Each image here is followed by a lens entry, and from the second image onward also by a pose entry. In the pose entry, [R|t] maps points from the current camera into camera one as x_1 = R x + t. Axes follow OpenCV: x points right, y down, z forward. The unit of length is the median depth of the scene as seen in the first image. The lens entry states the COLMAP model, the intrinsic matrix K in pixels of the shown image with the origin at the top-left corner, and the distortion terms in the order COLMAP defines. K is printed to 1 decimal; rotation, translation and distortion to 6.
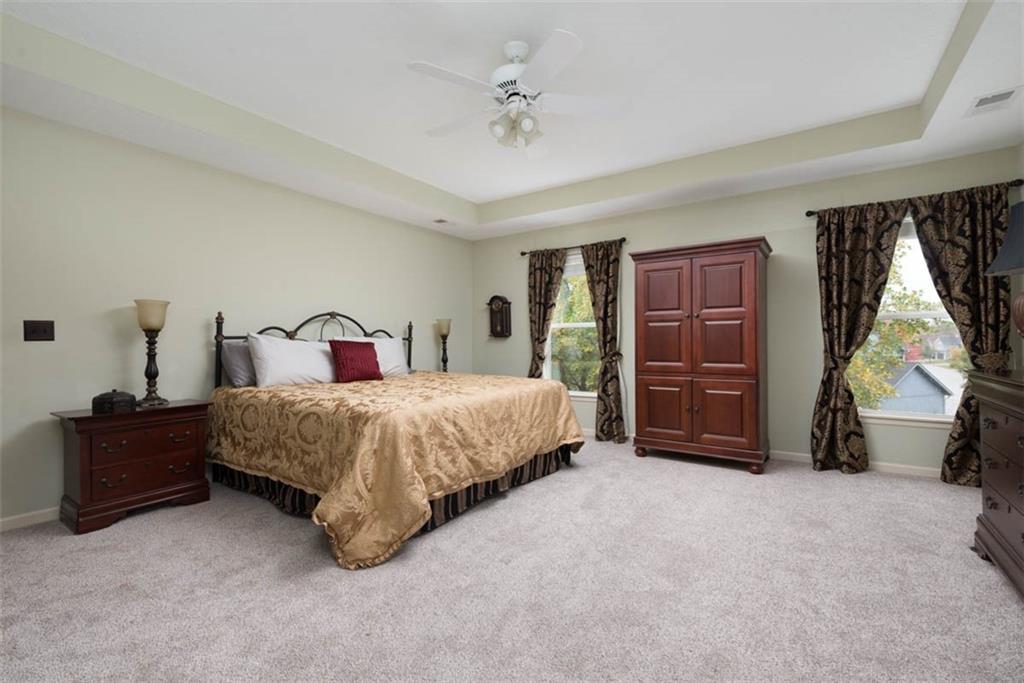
lens RADIAL K [[447.2, 0, 512.0], [0, 447.2, 342.8], [0, 0, 1]] dist [0.004887, 0.000056]
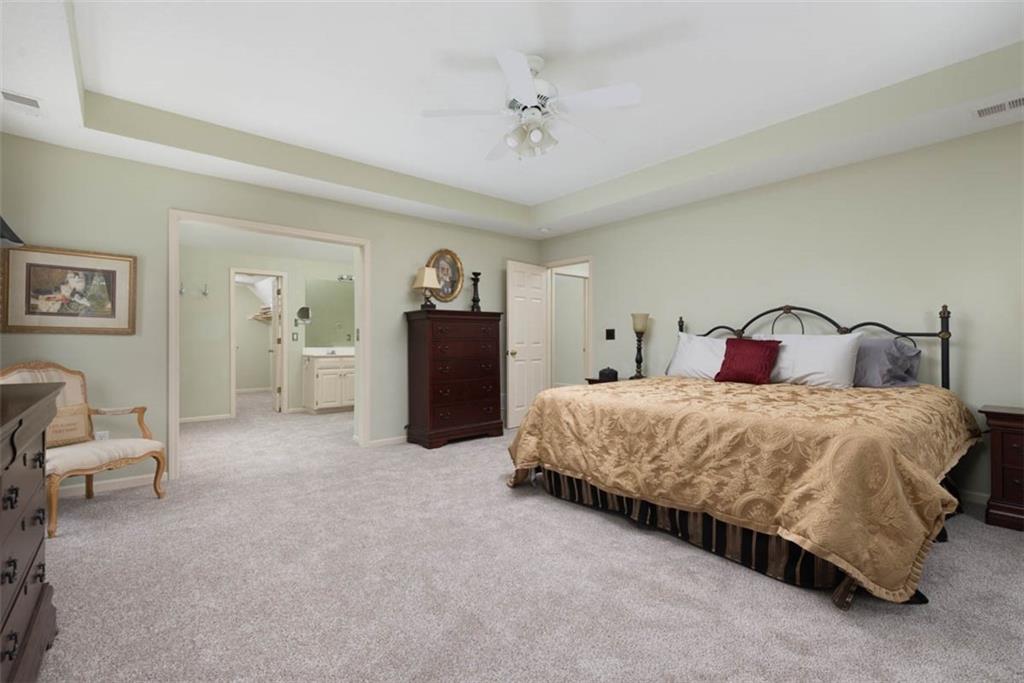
lens RADIAL K [[398.2, 0, 506.5], [0, 398.2, 337.6], [0, 0, 1]] dist [-0.001669, -0.000160]
pose [[-0.211997, -0.001260, -0.977270, 0.754042], [0.005893, 0.999979, -0.002568, -0.009597], [0.977253, -0.006304, -0.211985, 0.913091]]
